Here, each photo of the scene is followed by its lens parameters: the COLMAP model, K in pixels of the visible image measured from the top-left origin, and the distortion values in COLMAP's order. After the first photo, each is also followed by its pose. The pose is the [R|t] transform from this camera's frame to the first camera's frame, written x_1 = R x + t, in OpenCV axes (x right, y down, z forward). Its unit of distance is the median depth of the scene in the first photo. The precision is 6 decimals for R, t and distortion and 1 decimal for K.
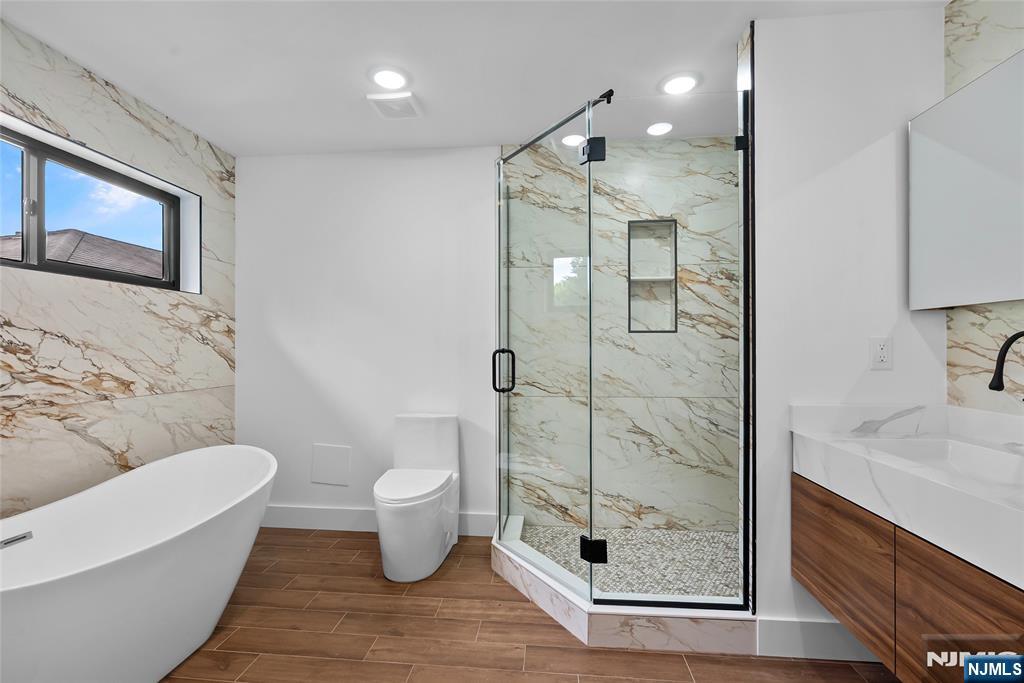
lens RADIAL K [[456.1, 0, 515.7], [0, 456.1, 349.6], [0, 0, 1]] dist [-0.004405, -0.000925]
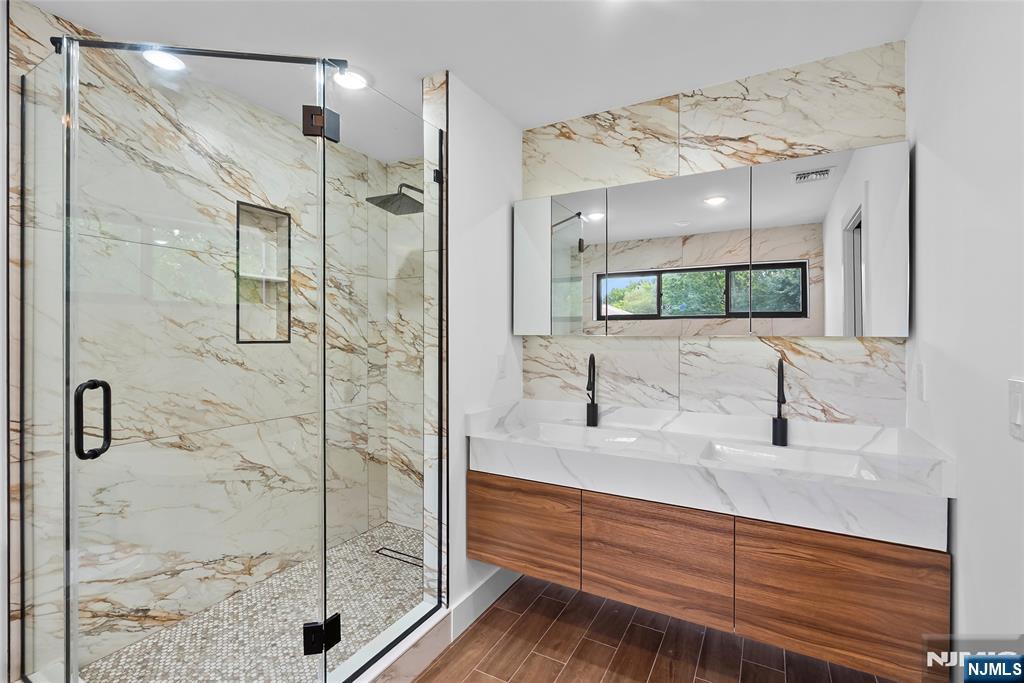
lens RADIAL K [[456.1, 0, 508.9], [0, 456.1, 339.4], [0, 0, 1]] dist [-0.004405, -0.000925]
pose [[0.429967, 0.001671, 0.902843, -0.257299], [-0.000090, 0.999998, -0.001808, -0.042374], [-0.902844, 0.000696, 0.429967, 0.242606]]
